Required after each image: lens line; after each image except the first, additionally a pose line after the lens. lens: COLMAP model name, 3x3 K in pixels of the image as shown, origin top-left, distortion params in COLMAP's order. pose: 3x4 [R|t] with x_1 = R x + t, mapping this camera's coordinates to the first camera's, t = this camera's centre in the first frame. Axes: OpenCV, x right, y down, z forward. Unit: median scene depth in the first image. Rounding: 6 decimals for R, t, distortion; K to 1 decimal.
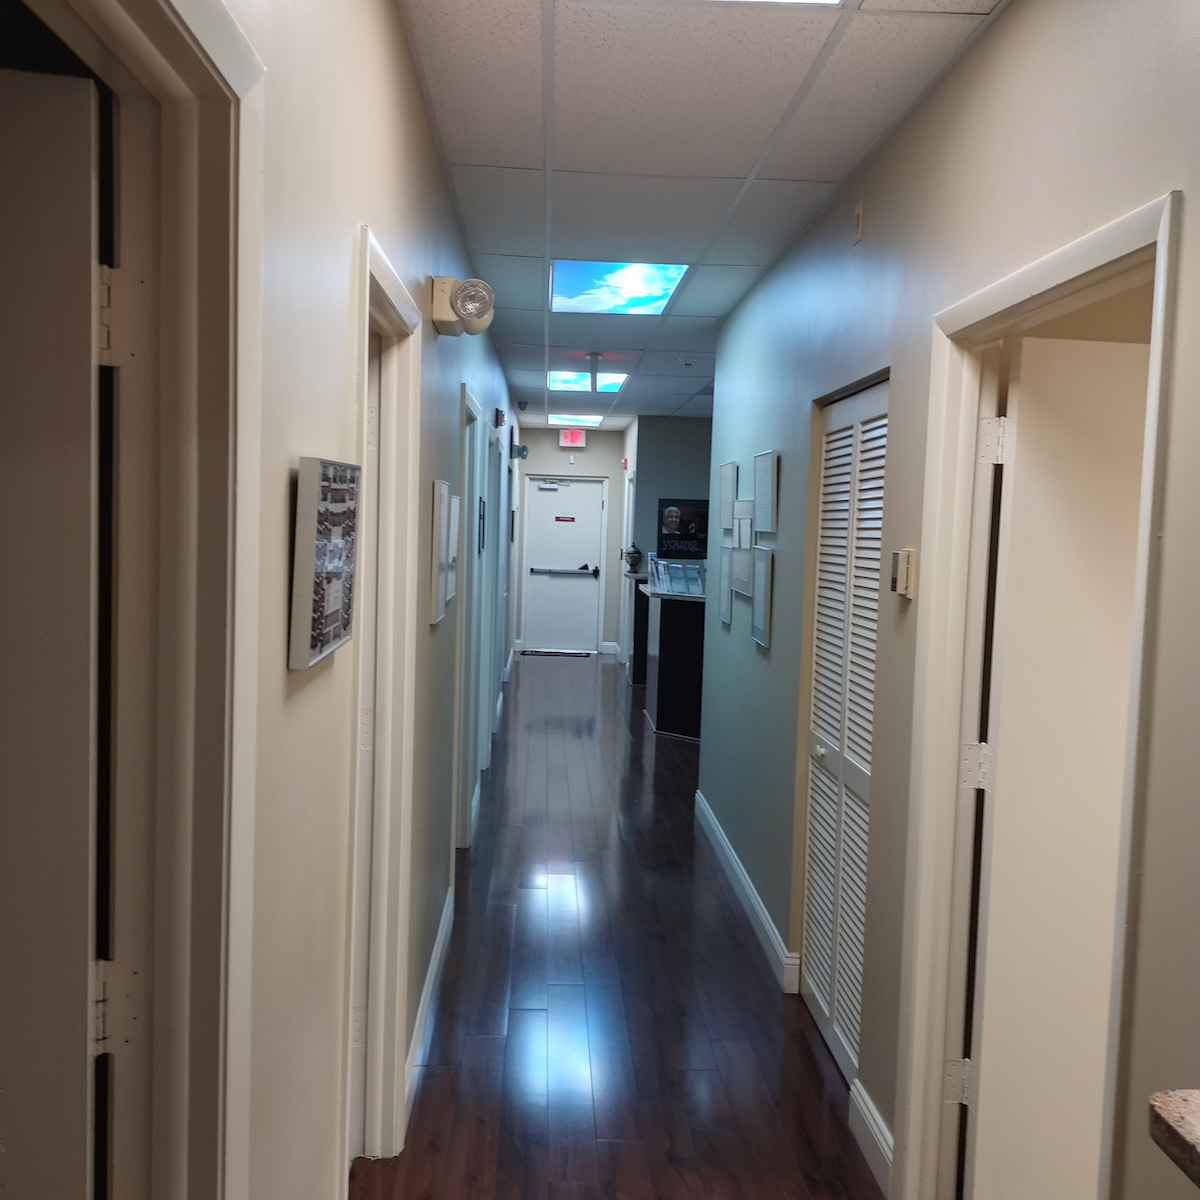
lens RADIAL K [[1441.3, 0, 600.0], [0, 1441.3, 600.0], [0, 0, 1]] dist [0.153607, -0.299596]
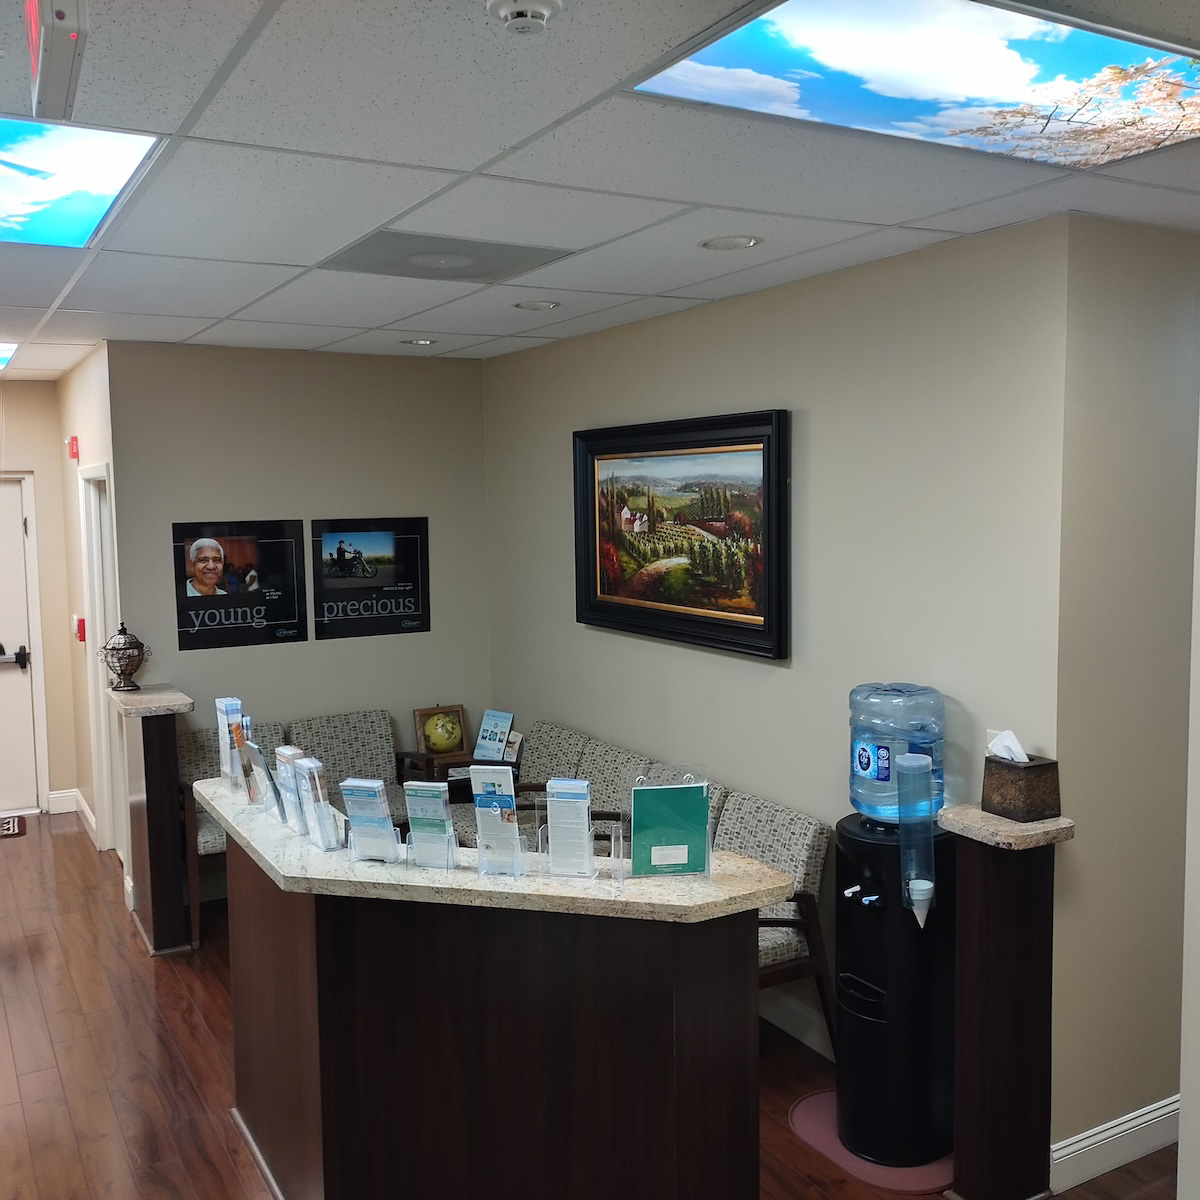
lens RADIAL K [[1212.7, 0, 620.4], [0, 1212.7, 596.5], [0, 0, 1]] dist [0.104616, -0.143220]
pose [[0.888755, -0.082413, 0.450914, -0.011126], [0.062247, 0.996291, 0.059403, -0.061088], [-0.454137, -0.024726, 0.890589, 0.581577]]
